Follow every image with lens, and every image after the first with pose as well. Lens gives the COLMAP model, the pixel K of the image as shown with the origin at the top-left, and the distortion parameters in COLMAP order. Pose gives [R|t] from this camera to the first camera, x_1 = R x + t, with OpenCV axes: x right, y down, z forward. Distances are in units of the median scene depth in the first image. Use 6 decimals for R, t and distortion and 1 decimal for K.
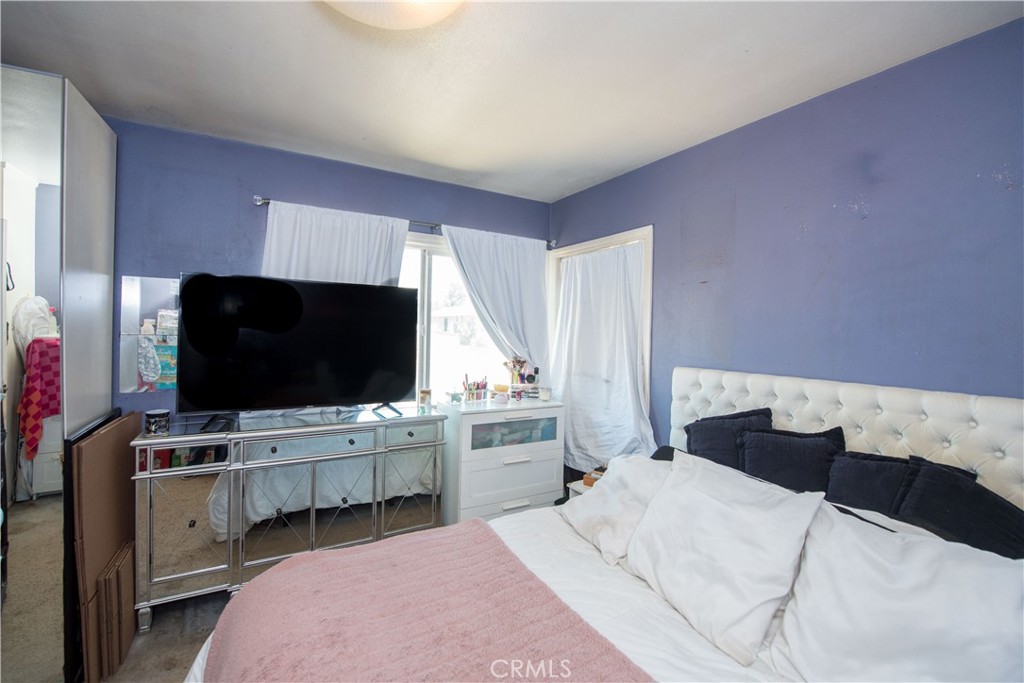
lens RADIAL K [[434.1, 0, 512.0], [0, 434.1, 333.9], [0, 0, 1]] dist [-0.008330, 0.000447]
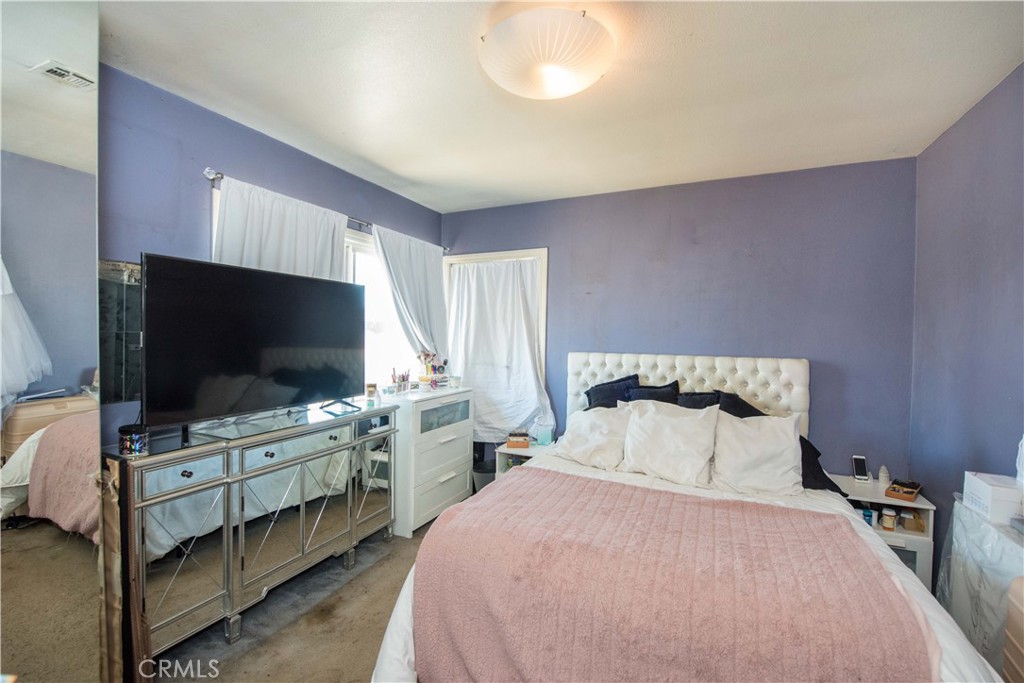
lens RADIAL K [[442.8, 0, 510.1], [0, 442.8, 344.2], [0, 0, 1]] dist [0.019235, 0.000027]
pose [[0.818621, -0.023143, 0.573867, -0.532772], [0.008276, 0.999559, 0.028504, 0.006227], [-0.574274, -0.018585, 0.818452, -0.059798]]
